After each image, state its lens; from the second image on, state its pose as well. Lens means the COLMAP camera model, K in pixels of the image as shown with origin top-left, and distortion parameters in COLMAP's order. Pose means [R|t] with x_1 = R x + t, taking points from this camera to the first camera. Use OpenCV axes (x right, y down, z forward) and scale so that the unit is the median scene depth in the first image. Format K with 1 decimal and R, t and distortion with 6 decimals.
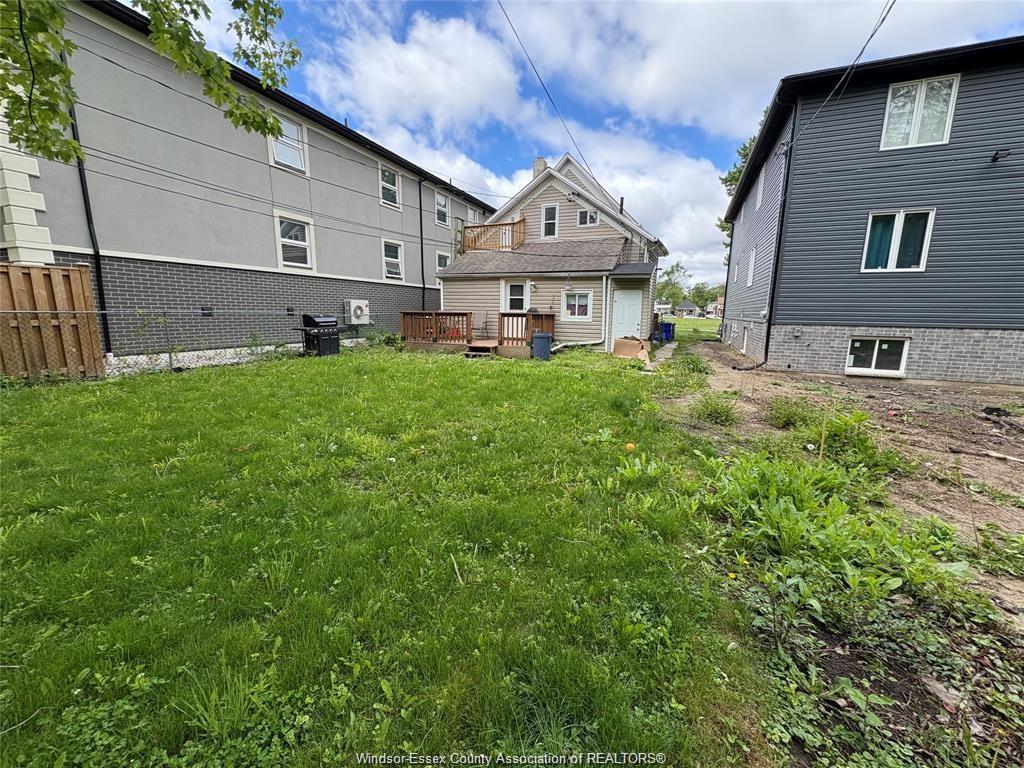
lens RADIAL K [[405.8, 0, 513.0], [0, 405.8, 382.3], [0, 0, 1]] dist [0.000001, -0.000325]
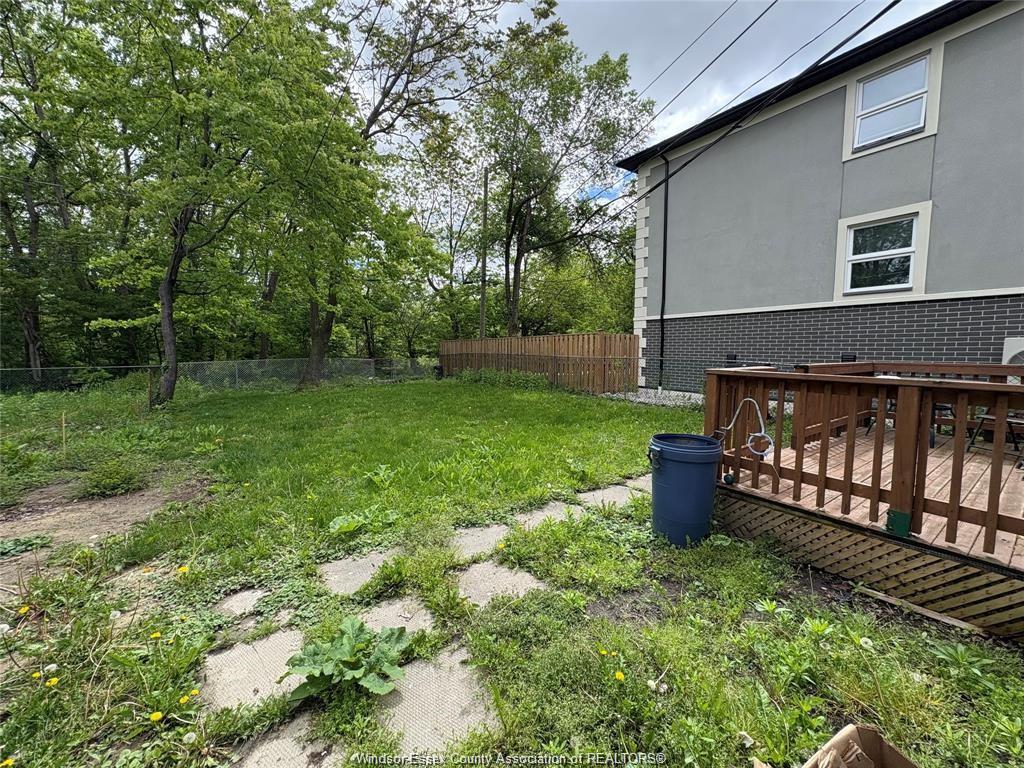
lens RADIAL K [[405.8, 0, 513.0], [0, 405.8, 382.3], [0, 0, 1]] dist [0.000001, -0.000325]
pose [[-0.543296, 0.054105, -0.837796, 0.326523], [-0.153856, 0.974604, 0.162714, -0.165868], [0.825323, 0.217302, -0.521174, 0.910733]]
